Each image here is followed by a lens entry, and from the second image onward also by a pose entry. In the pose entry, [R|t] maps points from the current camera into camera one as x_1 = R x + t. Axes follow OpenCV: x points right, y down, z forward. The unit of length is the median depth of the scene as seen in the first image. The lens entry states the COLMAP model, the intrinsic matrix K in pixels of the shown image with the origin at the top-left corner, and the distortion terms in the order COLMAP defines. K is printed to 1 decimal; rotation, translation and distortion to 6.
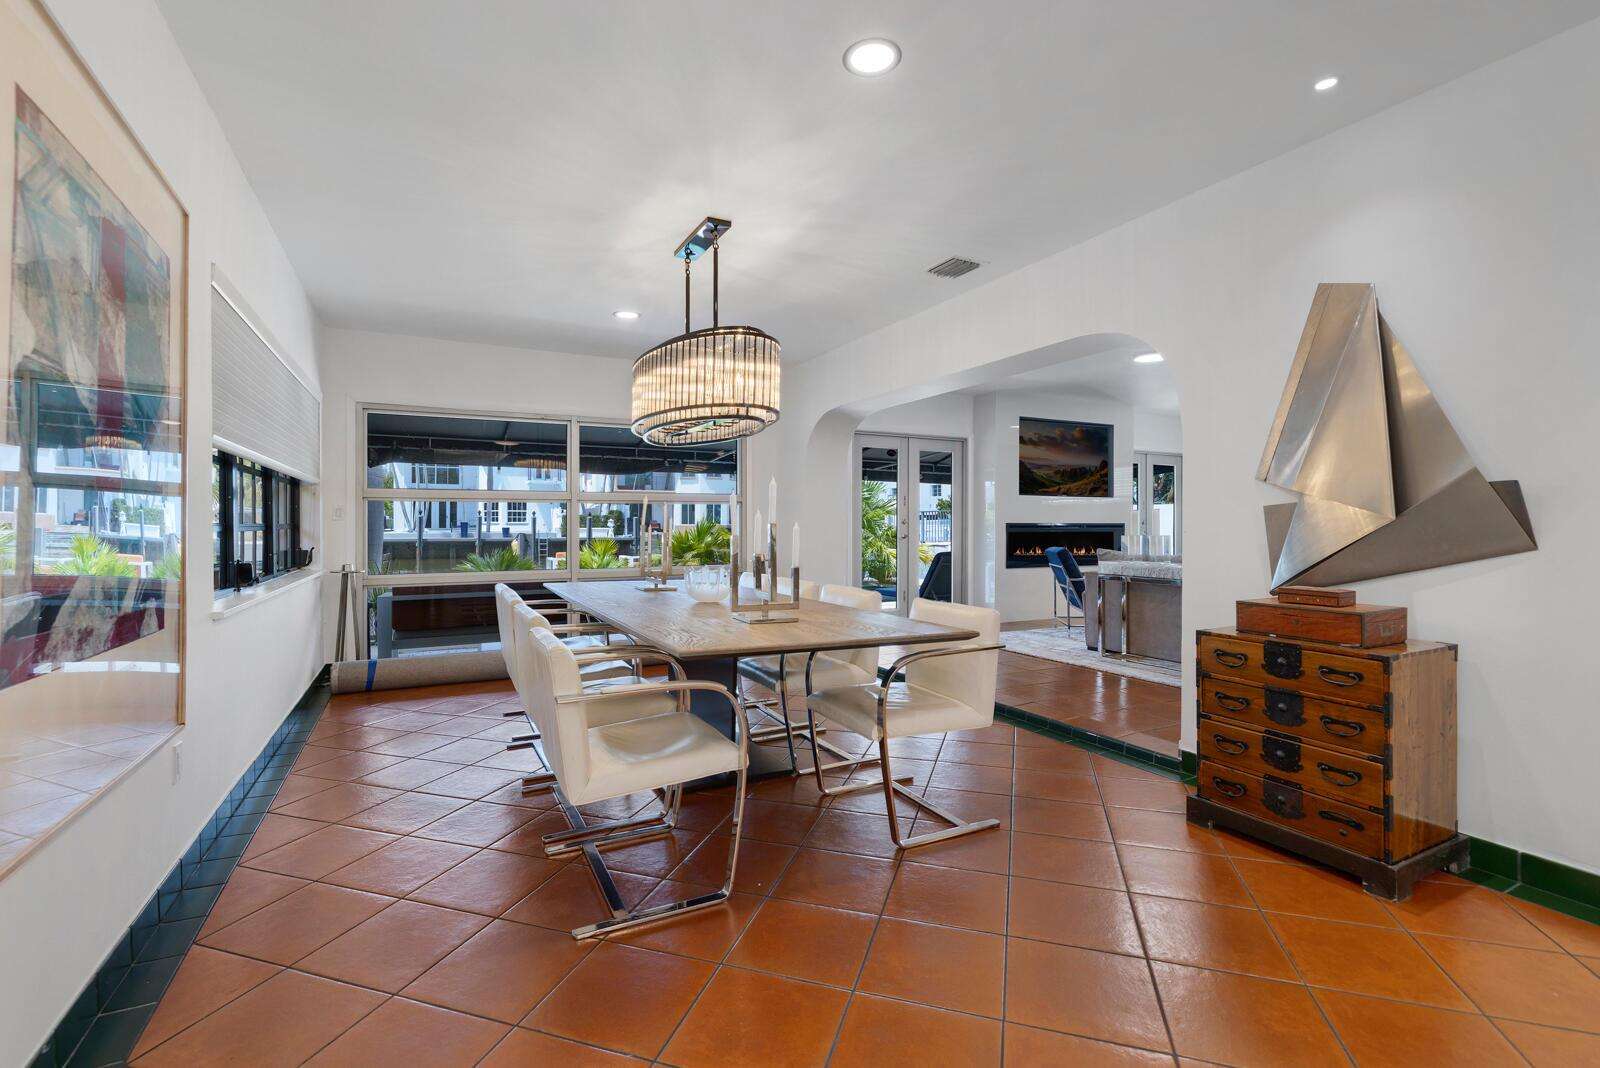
lens RADIAL K [[724.3, 0, 802.4], [0, 724.3, 529.0], [0, 0, 1]] dist [0.001119, -0.000341]
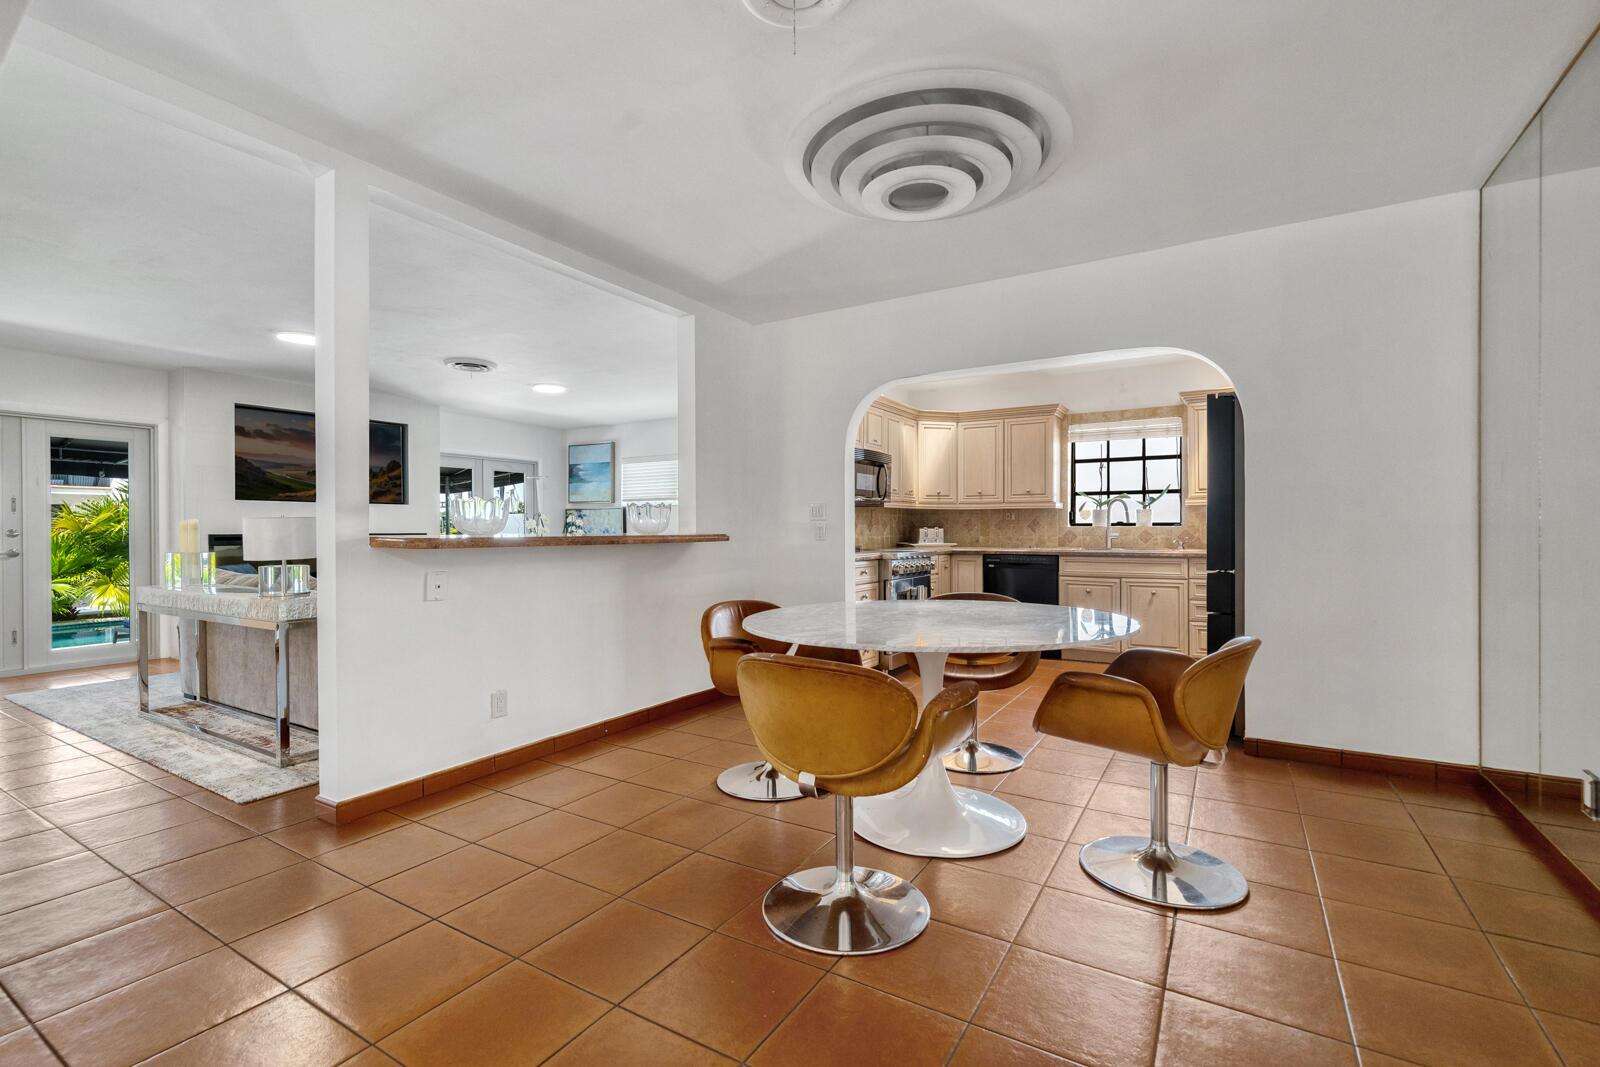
lens RADIAL K [[687.3, 0, 811.7], [0, 687.3, 533.1], [0, 0, 1]] dist [0.001530, -0.000161]
pose [[0.857289, -0.004247, 0.514817, 0.588124], [0.007520, 0.999963, -0.004274, -0.000700], [-0.514780, 0.007535, 0.857289, 0.022107]]
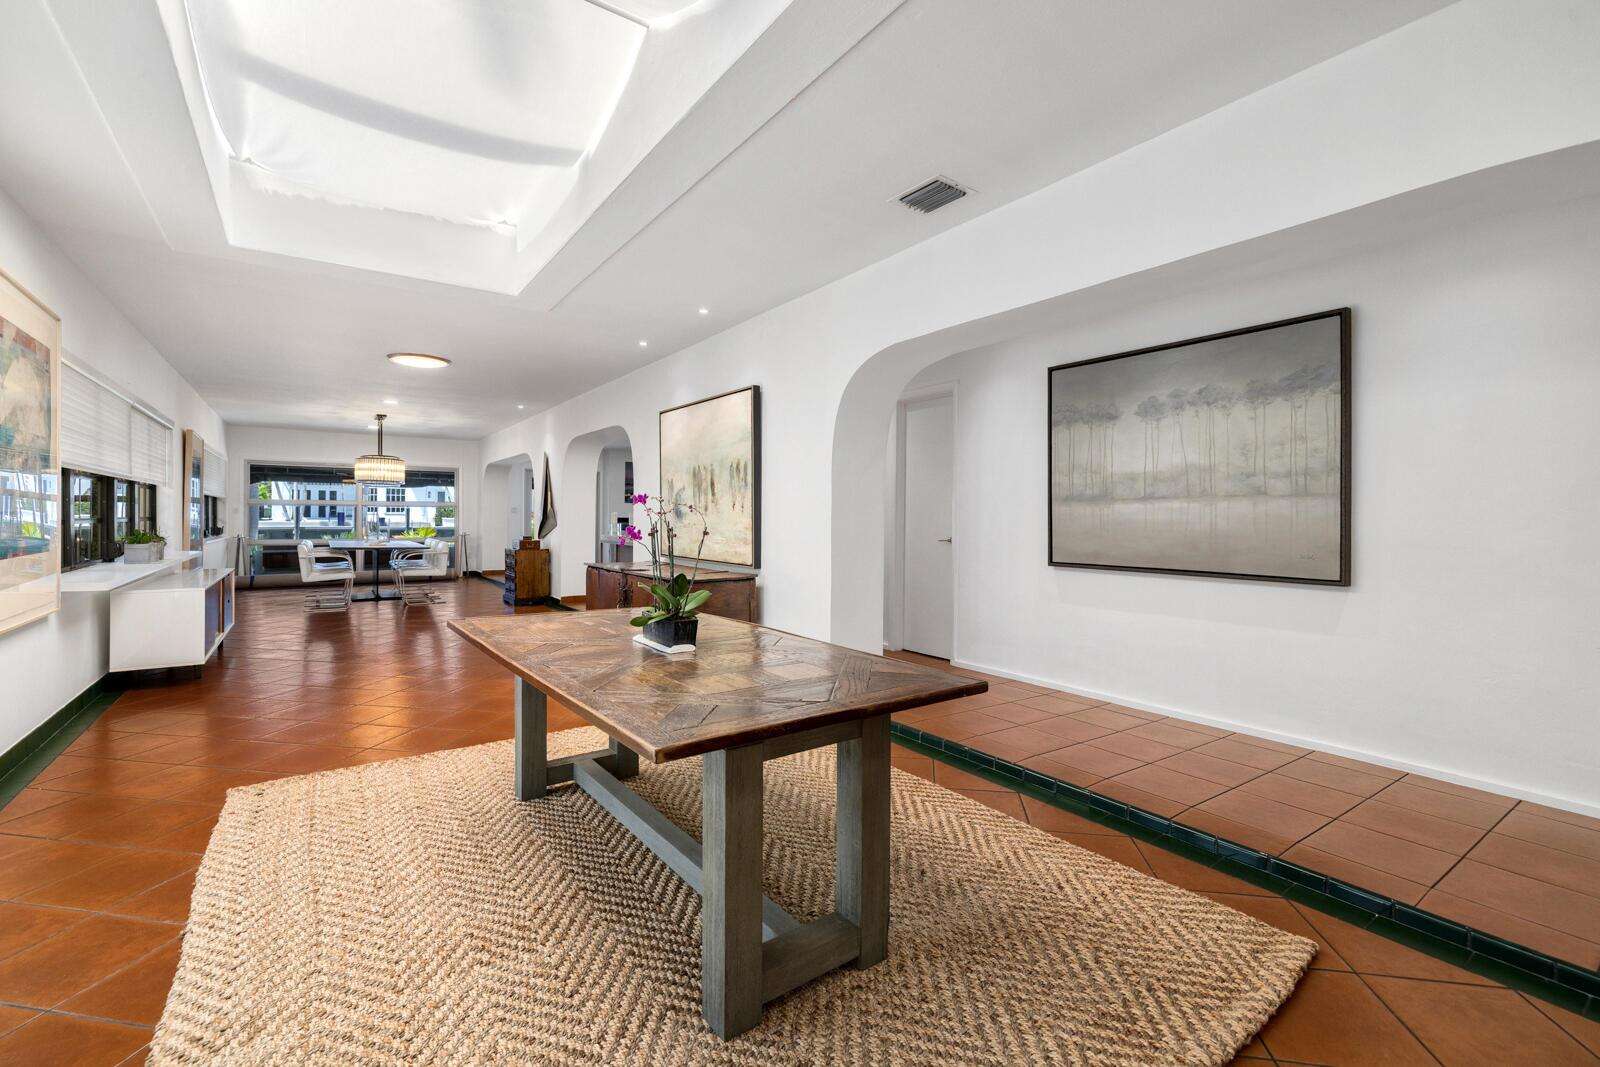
lens RADIAL K [[687.3, 0, 813.3], [0, 687.3, 520.5], [0, 0, 1]] dist [0.001530, -0.000161]
pose [[0.988615, 0.004669, 0.150392, 0.698019], [-0.004655, 0.999989, -0.000443, -0.000290], [-0.150393, -0.000262, 0.988626, -1.187874]]
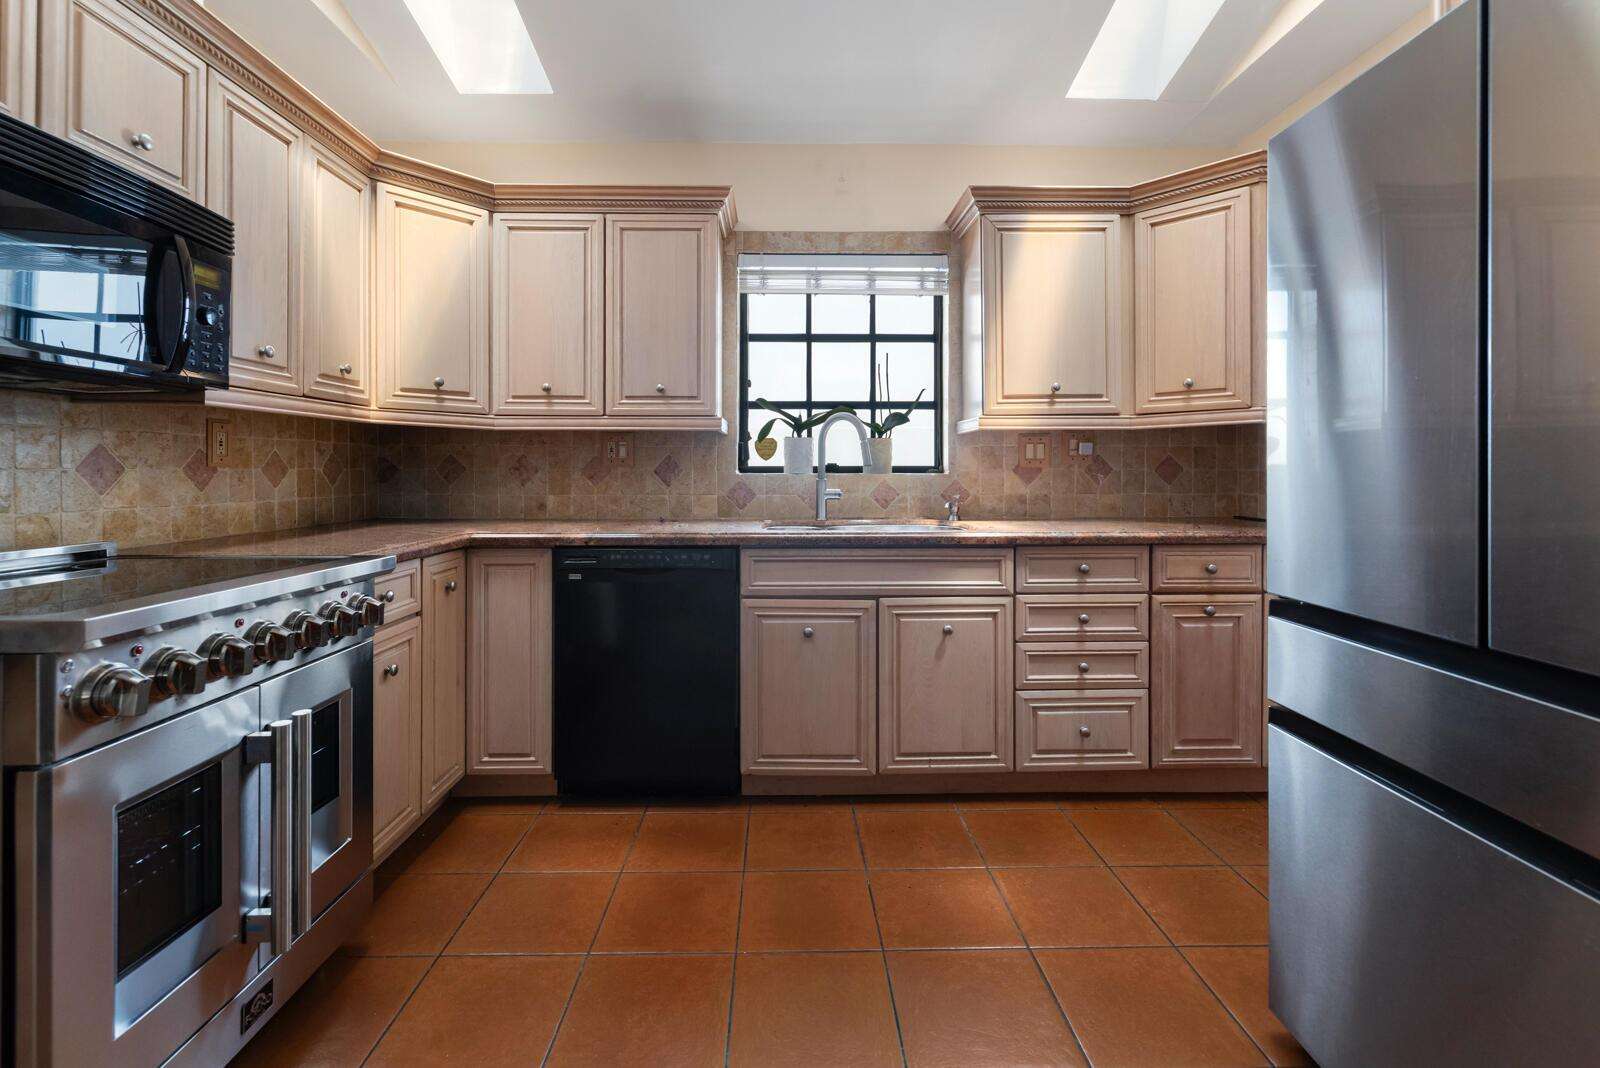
lens RADIAL K [[696.8, 0, 788.9], [0, 696.8, 469.6], [0, 0, 1]] dist [-0.003859, -0.000248]
pose [[0.440848, -0.000868, 0.897581, 1.016228], [0.004562, 0.999989, -0.001273, -0.013063], [-0.897570, 0.004656, 0.440848, 0.452082]]
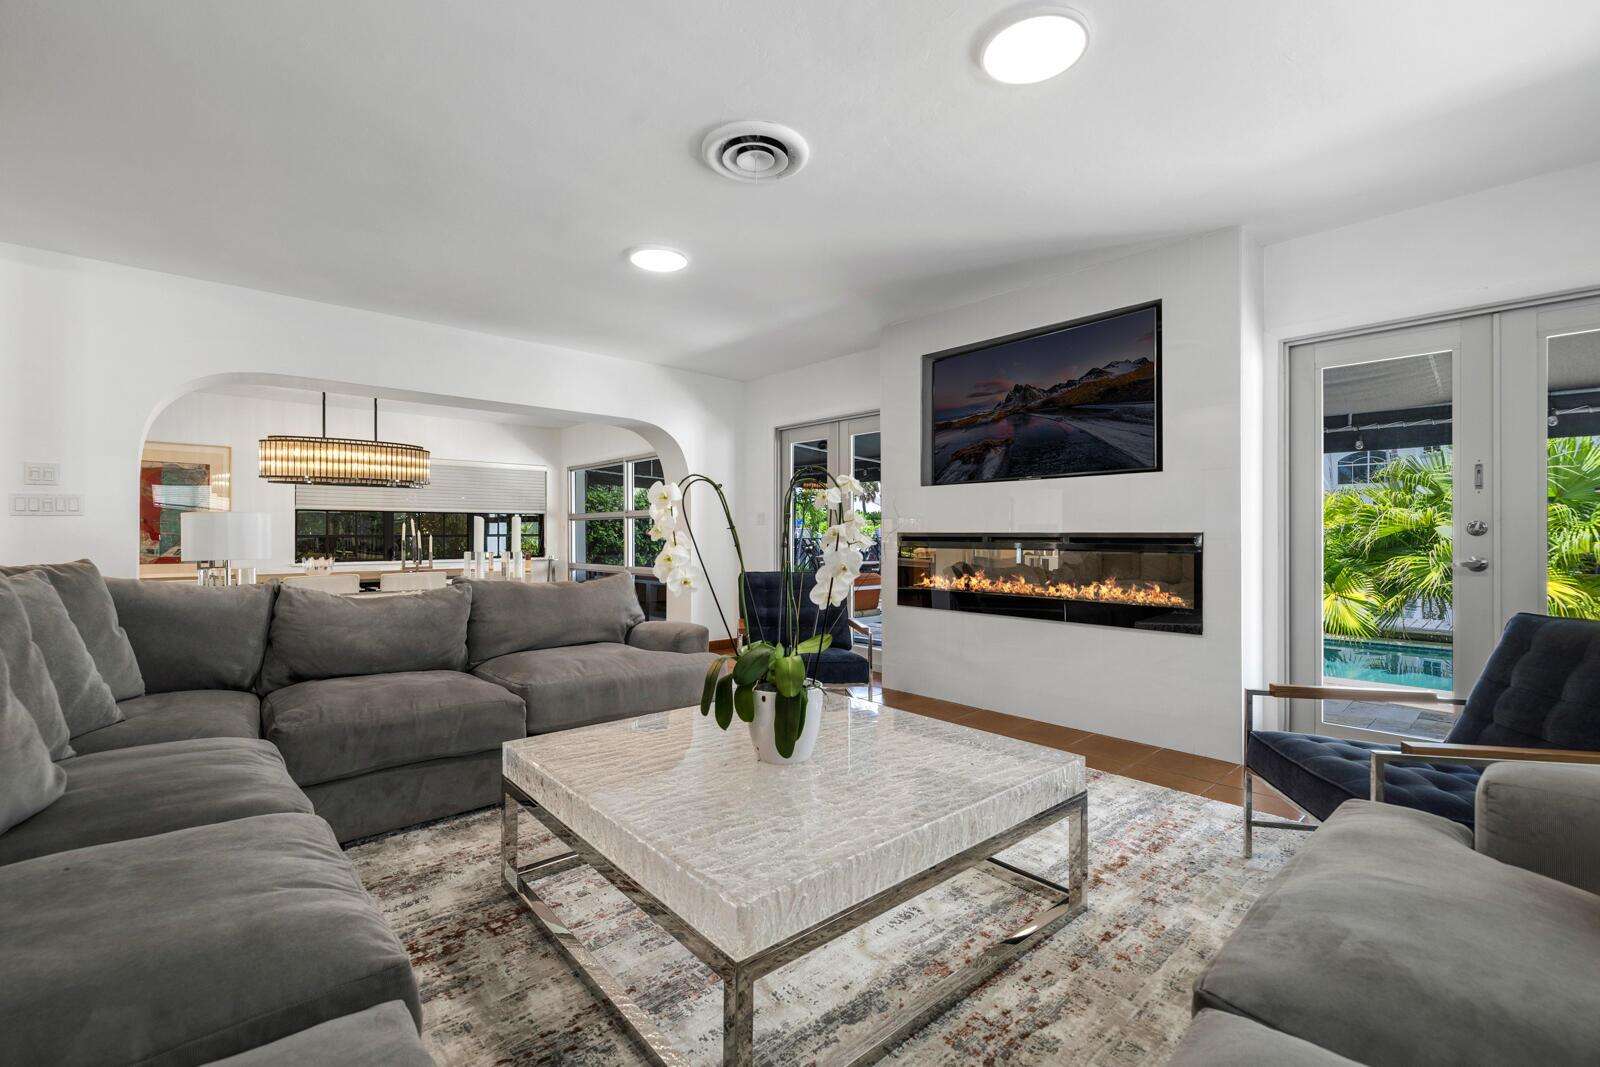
lens RADIAL K [[687.3, 0, 789.4], [0, 687.3, 526.7], [0, 0, 1]] dist [0.001530, -0.000161]
pose [[0.238074, -0.002871, -0.971243, 1.111101], [0.000746, 0.999996, -0.002773, -0.014753], [0.971247, -0.000064, 0.238075, 1.000430]]
